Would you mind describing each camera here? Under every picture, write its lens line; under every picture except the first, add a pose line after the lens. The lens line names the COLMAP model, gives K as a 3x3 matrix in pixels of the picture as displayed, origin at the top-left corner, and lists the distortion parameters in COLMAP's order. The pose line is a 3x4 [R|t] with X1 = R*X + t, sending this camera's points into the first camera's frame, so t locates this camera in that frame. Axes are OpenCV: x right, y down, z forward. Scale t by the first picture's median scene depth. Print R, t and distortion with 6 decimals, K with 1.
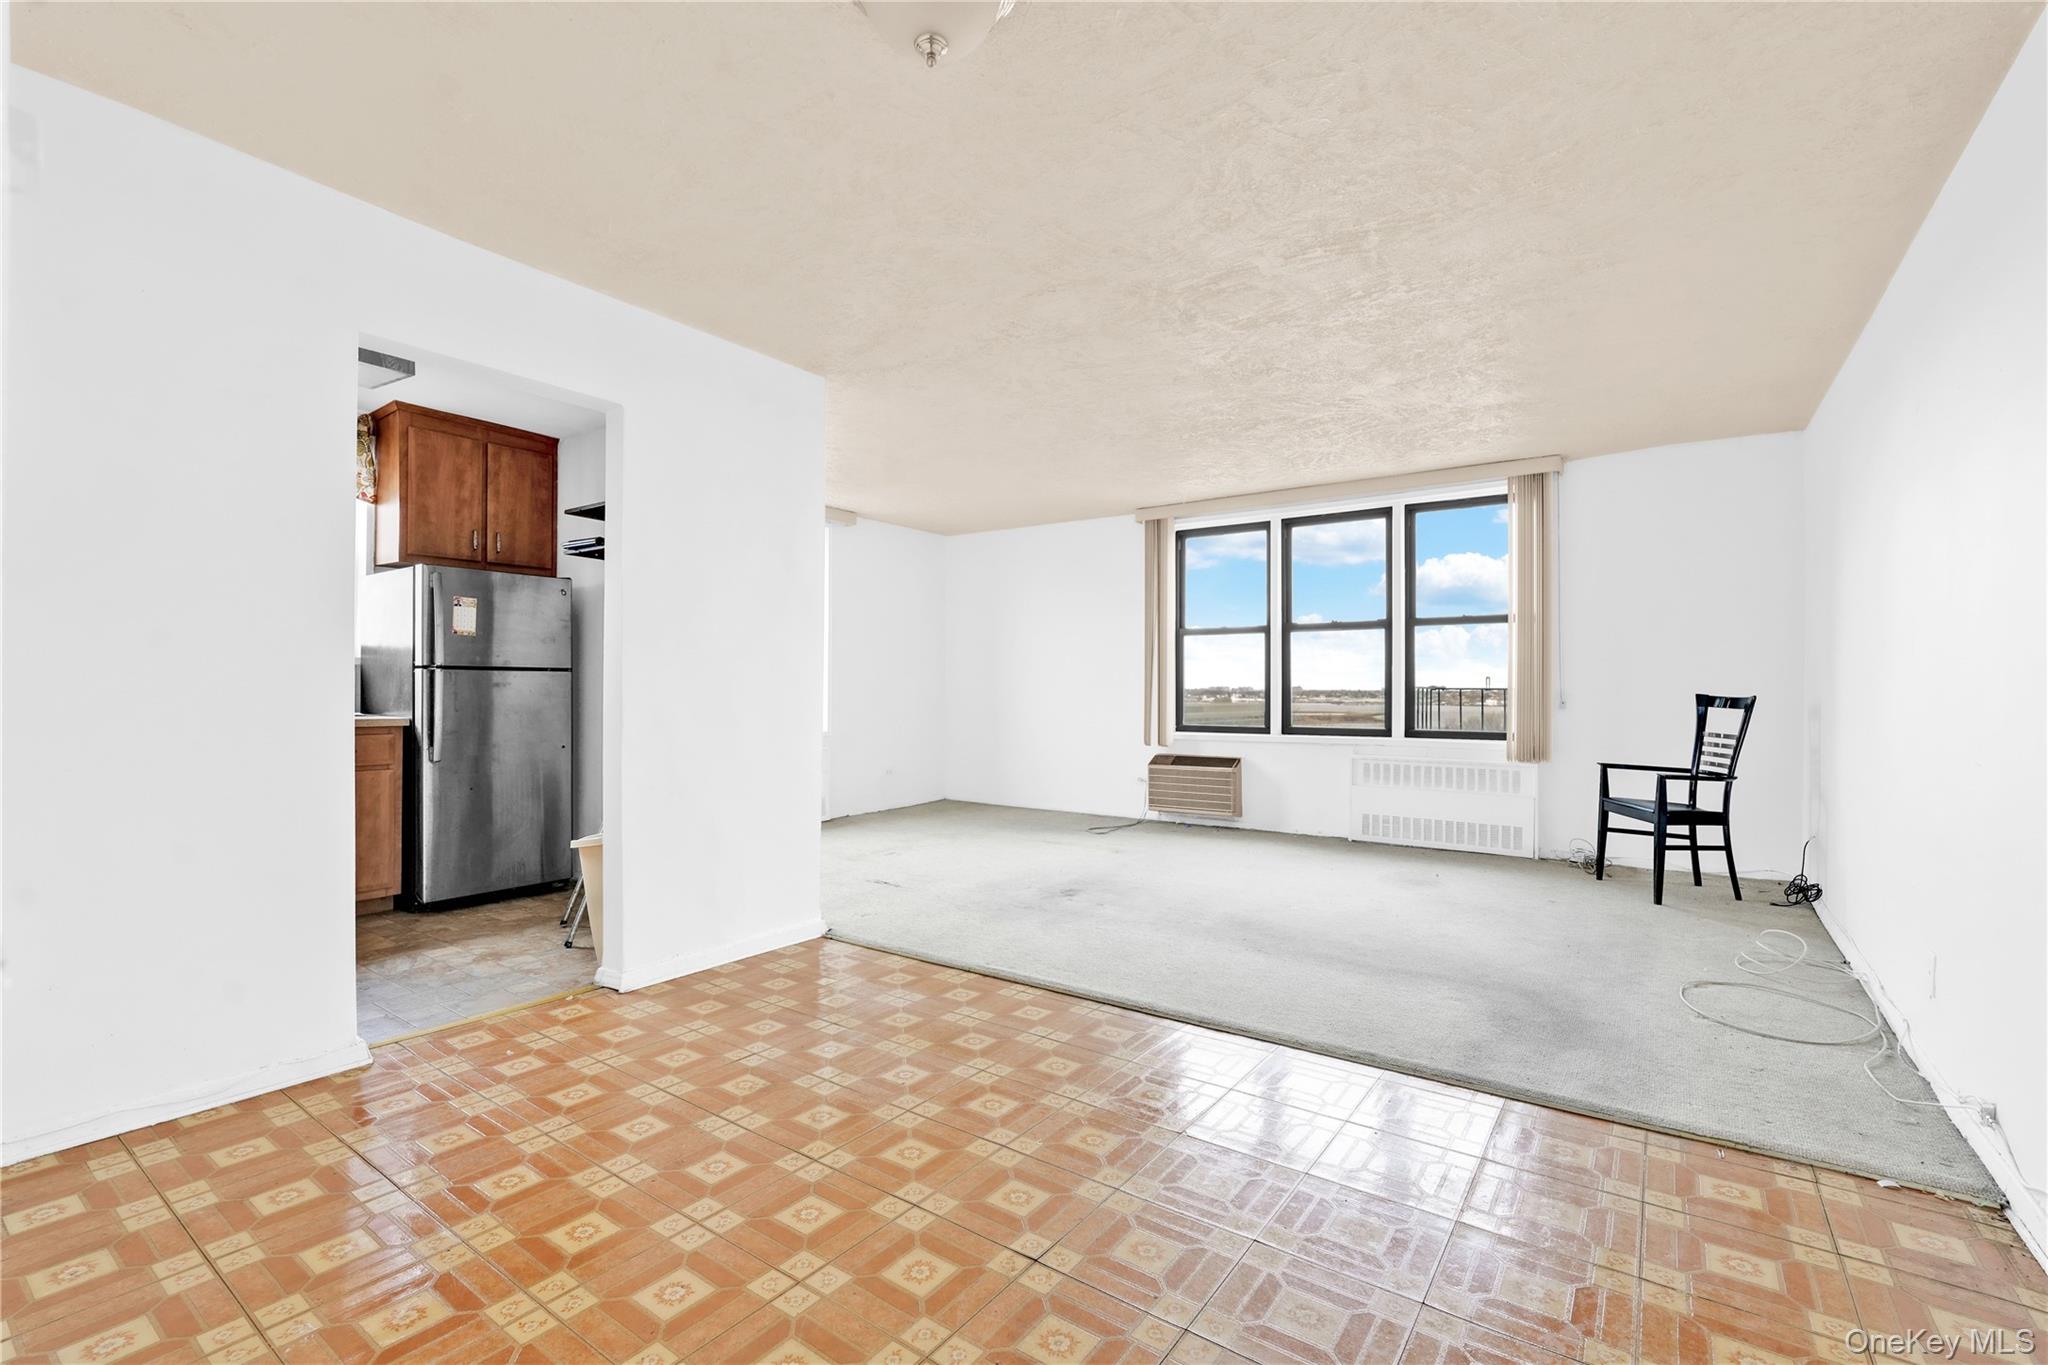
lens RADIAL K [[904.1, 0, 1034.9], [0, 904.1, 676.1], [0, 0, 1]] dist [-0.001403, -0.000043]
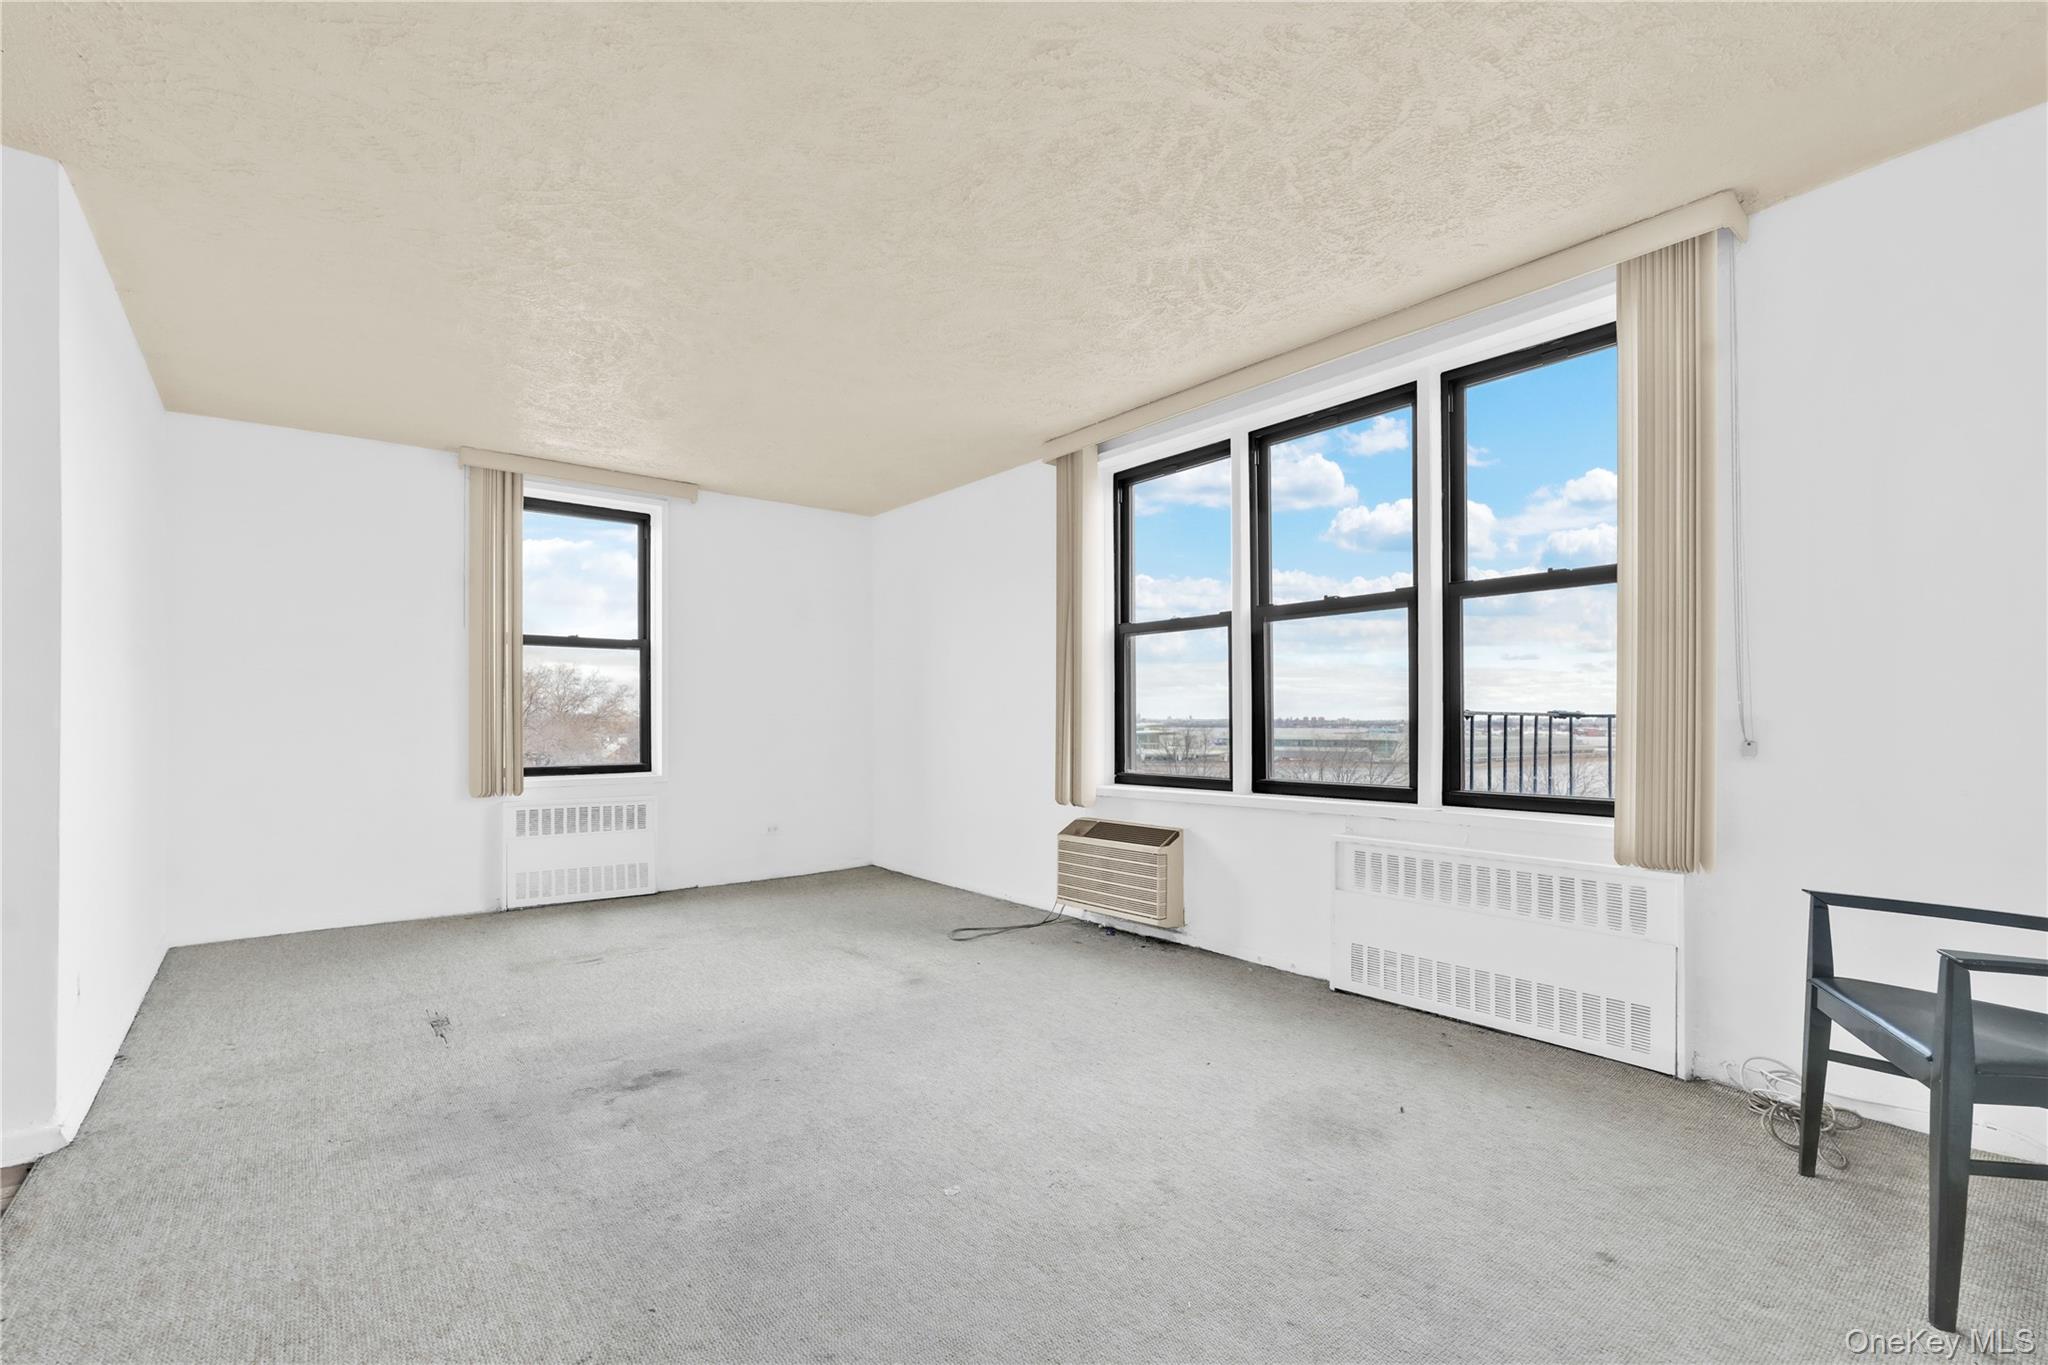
lens RADIAL K [[922.4, 0, 1026.7], [0, 922.4, 717.8], [0, 0, 1]] dist [-0.002805, 0.007204]
pose [[0.959629, -0.003014, -0.281253, 0.324615], [0.005968, 0.999936, 0.009648, 0.008301], [0.281206, -0.010937, 0.959585, 0.398832]]
